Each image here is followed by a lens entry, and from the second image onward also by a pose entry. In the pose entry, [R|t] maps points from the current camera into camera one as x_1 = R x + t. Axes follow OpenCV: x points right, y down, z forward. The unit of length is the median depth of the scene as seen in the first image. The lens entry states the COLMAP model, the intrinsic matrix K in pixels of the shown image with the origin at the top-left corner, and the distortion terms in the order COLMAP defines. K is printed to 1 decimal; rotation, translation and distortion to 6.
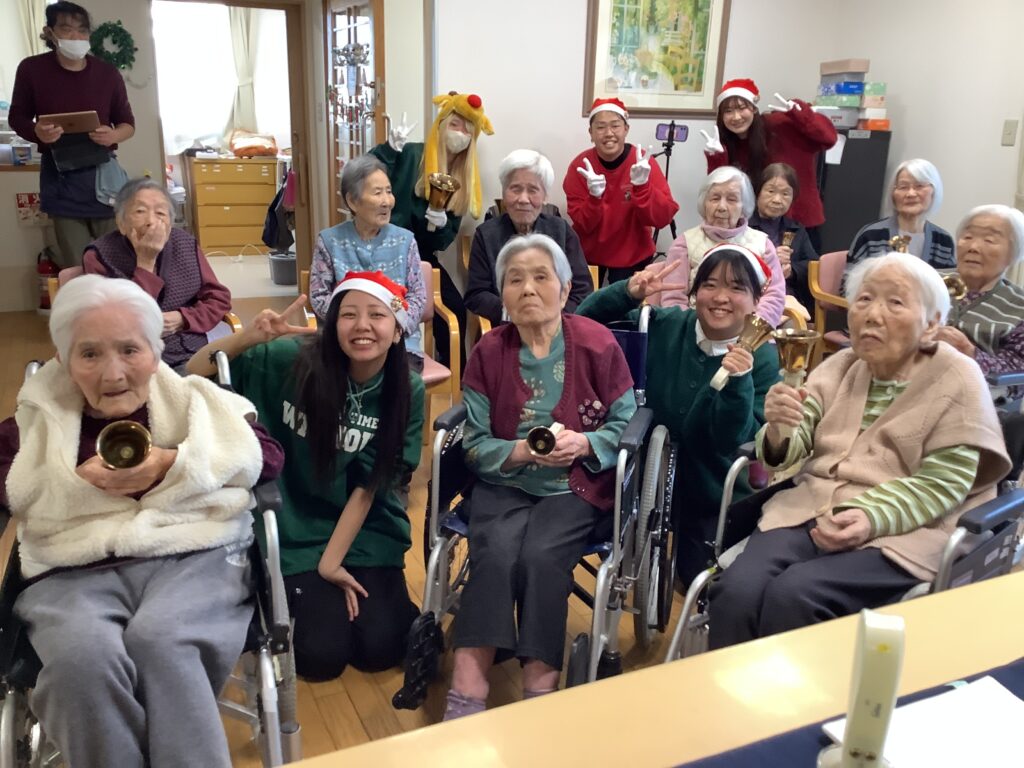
lens RADIAL K [[926.5, 0, 512.0], [0, 926.5, 384.0], [0, 0, 1]] dist [0.080935, -0.136164]
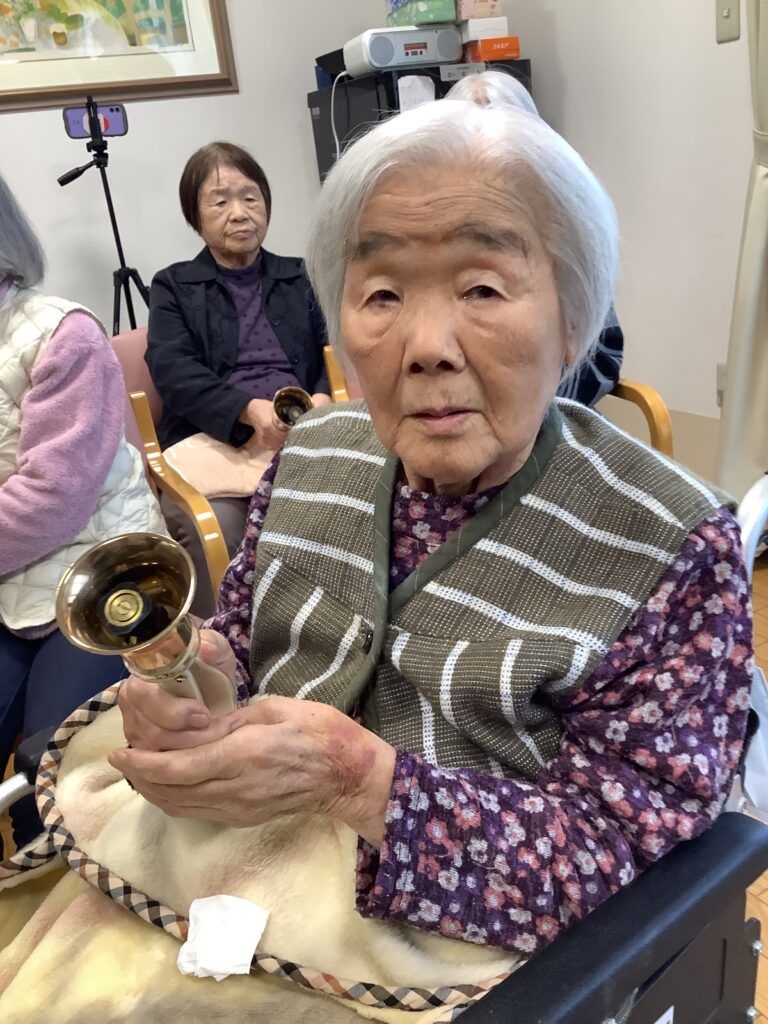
lens RADIAL K [[971.8, 0, 384.0], [0, 971.8, 512.0], [0, 0, 1]] dist [-0.015473, -0.001135]
pose [[0.987671, -0.156264, 0.009314, 0.286651], [0.155307, 0.985602, 0.066844, -0.069221], [-0.019625, -0.064574, 0.997720, 0.452083]]
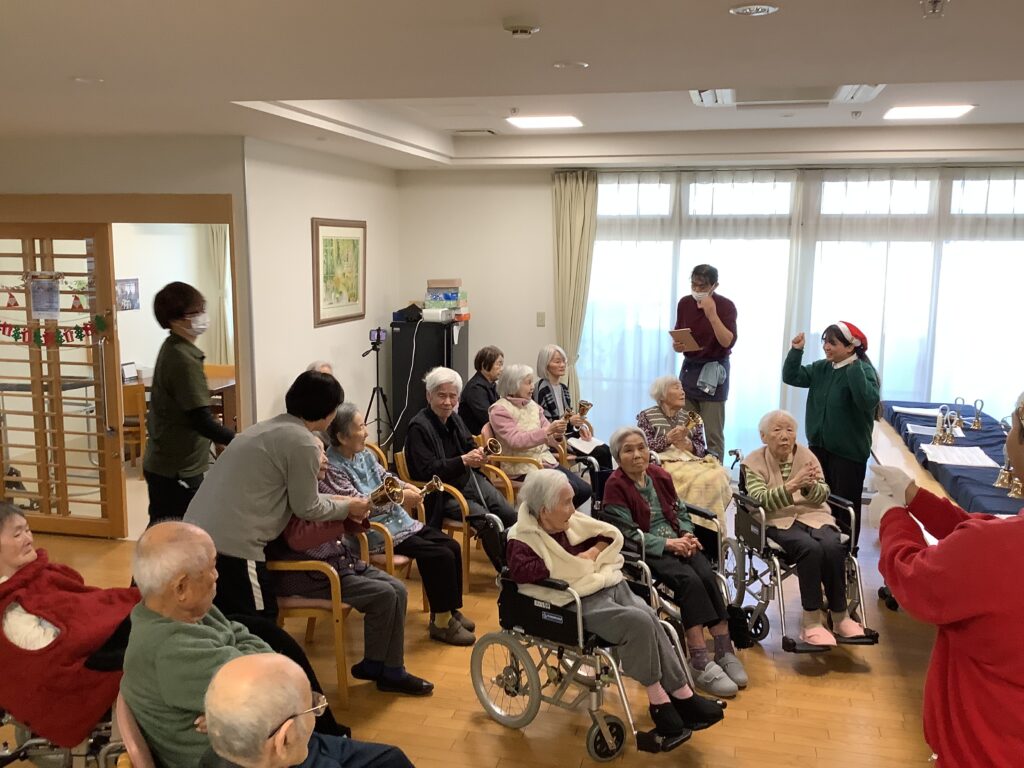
lens RADIAL K [[926.5, 0, 512.0], [0, 926.5, 384.0], [0, 0, 1]] dist [0.080935, -0.136164]
pose [[0.639300, -0.133481, 0.757284, -0.766333], [0.220180, 0.975359, -0.013957, -0.132087], [-0.736761, 0.175662, 0.652937, -0.051303]]
